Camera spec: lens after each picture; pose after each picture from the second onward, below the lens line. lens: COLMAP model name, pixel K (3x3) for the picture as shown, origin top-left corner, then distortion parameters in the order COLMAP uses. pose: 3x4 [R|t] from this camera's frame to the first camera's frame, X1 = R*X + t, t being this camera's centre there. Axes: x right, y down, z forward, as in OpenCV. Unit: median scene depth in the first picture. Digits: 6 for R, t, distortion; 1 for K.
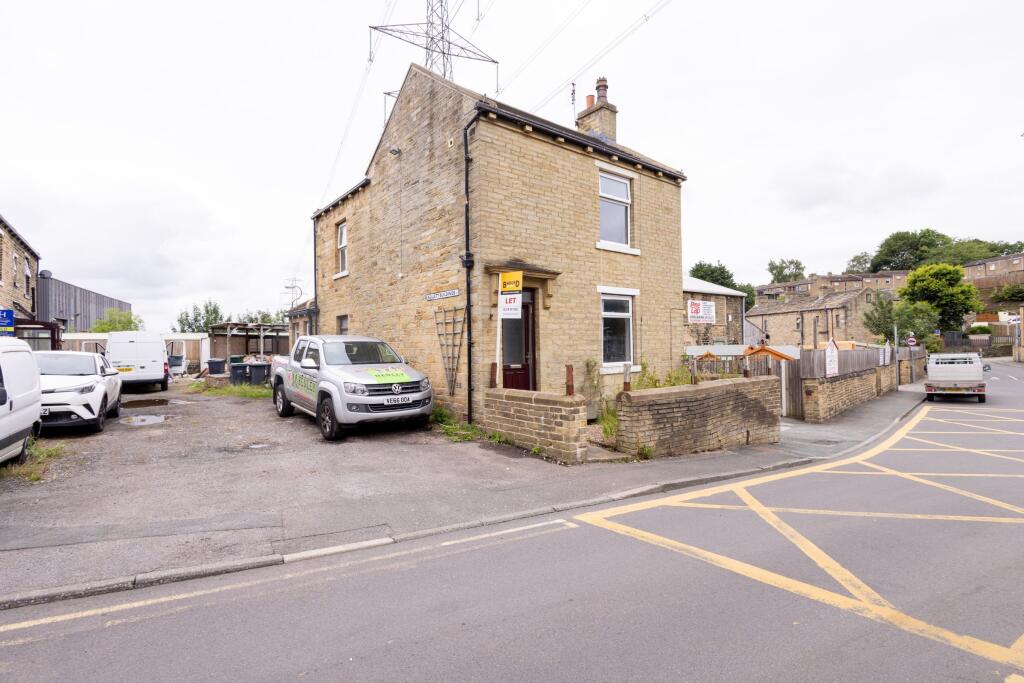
lens RADIAL K [[481.7, 0, 510.0], [0, 481.7, 342.6], [0, 0, 1]] dist [-0.000513, -0.000792]
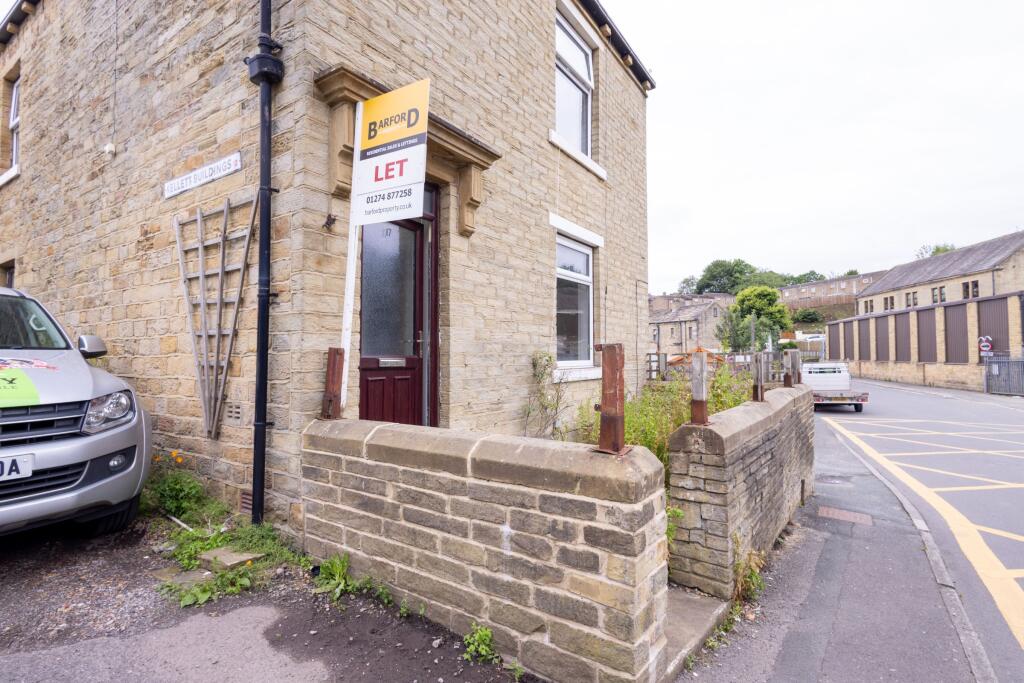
lens RADIAL K [[486.5, 0, 512.0], [0, 486.5, 341.5], [0, 0, 1]] dist [-0.000695, -0.000041]
pose [[0.953662, 0.024751, 0.299859, -0.014467], [-0.017619, 0.999494, -0.026464, 0.038474], [-0.300363, 0.019954, 0.953616, 0.540057]]
